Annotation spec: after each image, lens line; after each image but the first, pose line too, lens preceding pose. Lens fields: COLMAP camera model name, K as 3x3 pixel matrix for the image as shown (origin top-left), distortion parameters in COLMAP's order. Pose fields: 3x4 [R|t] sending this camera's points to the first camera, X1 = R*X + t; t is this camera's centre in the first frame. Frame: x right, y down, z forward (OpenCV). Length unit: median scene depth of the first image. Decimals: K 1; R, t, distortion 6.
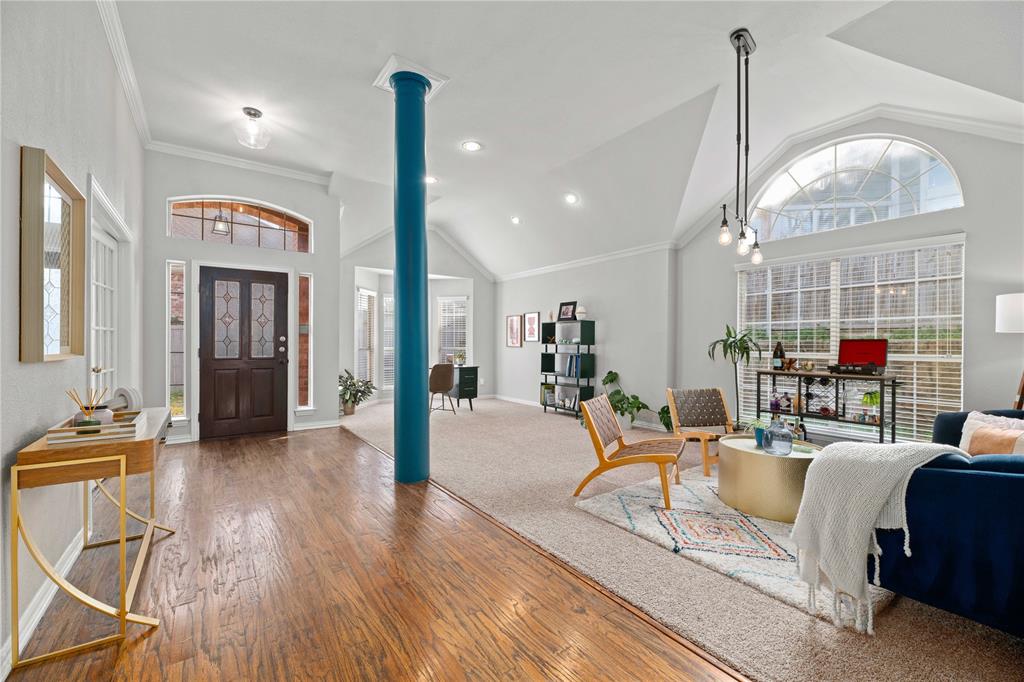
lens RADIAL K [[413.2, 0, 513.4], [0, 413.2, 354.9], [0, 0, 1]] dist [-0.003425, -0.000692]
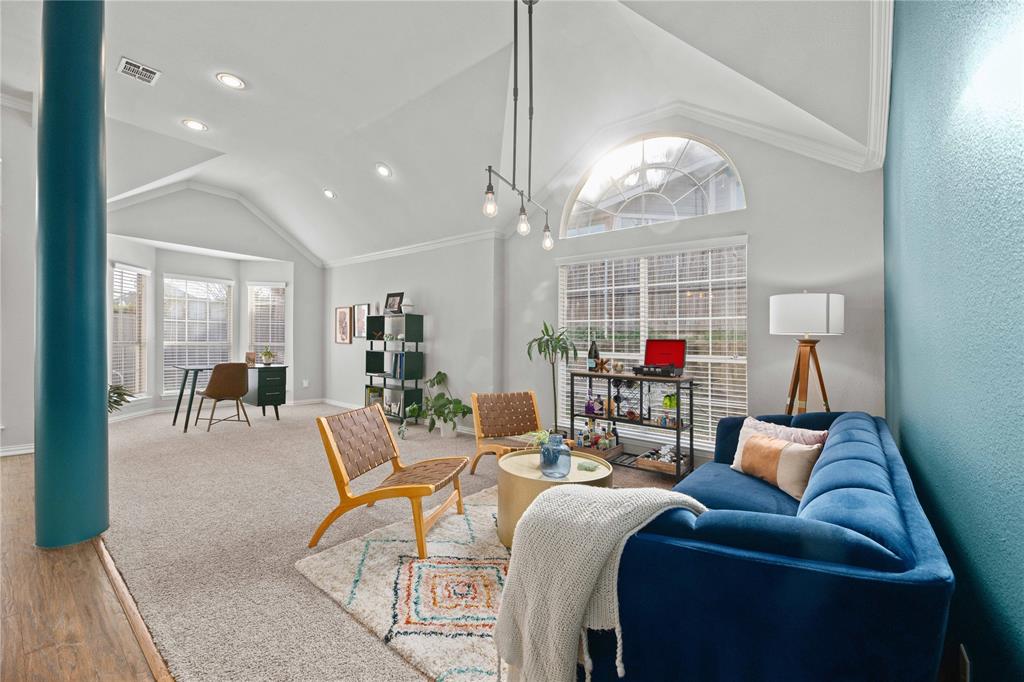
lens RADIAL K [[411.2, 0, 507.8], [0, 411.2, 342.9], [0, 0, 1]] dist [-0.000653, -0.000179]
pose [[0.965809, 0.013600, 0.258896, 0.183968], [-0.007501, 0.999671, -0.024531, -0.002531], [-0.259145, 0.021751, 0.965594, 0.124561]]
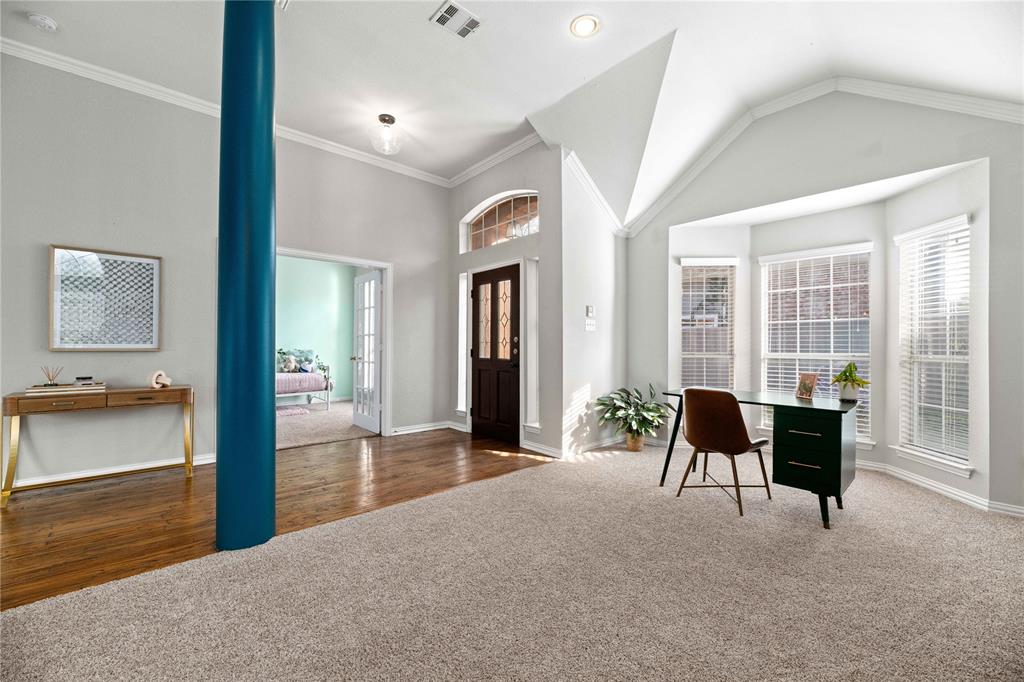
lens RADIAL K [[417.4, 0, 514.5], [0, 417.4, 331.2], [0, 0, 1]] dist [-0.000890, -0.000299]
pose [[0.114105, -0.030702, -0.992994, 0.345236], [-0.030910, 0.998929, -0.034437, -0.027225], [0.992988, 0.034623, 0.113034, 0.980845]]
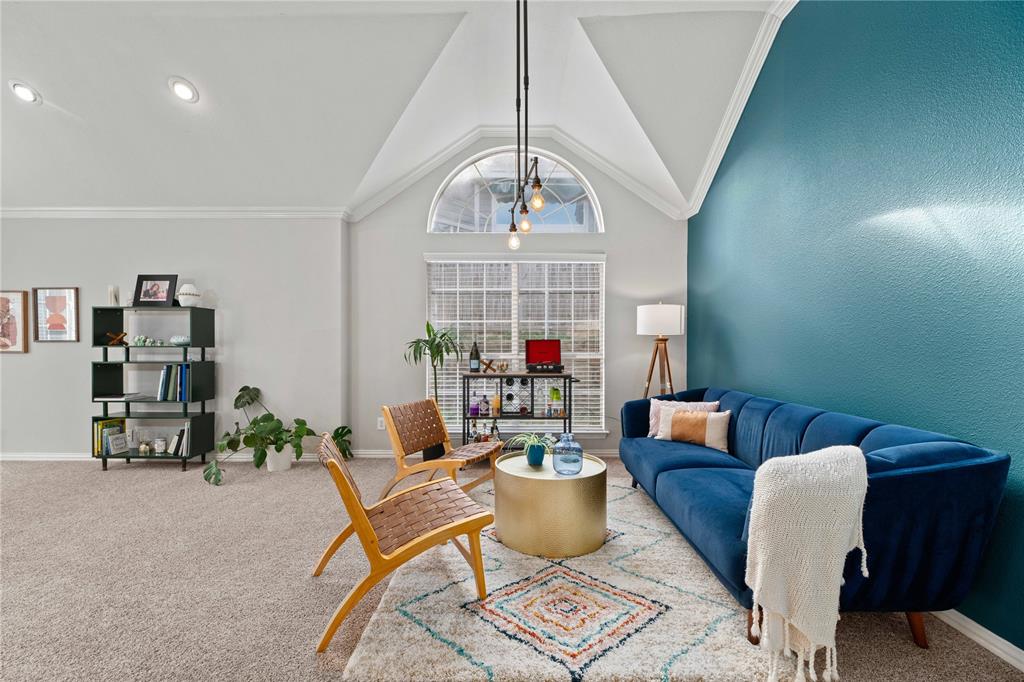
lens RADIAL K [[423.9, 0, 510.0], [0, 423.9, 353.4], [0, 0, 1]] dist [-0.007170, -0.000420]
pose [[0.593354, -0.021738, 0.804648, -0.072619], [0.026522, 0.999620, 0.007448, -0.009388], [-0.804504, 0.016922, 0.593706, 0.318300]]
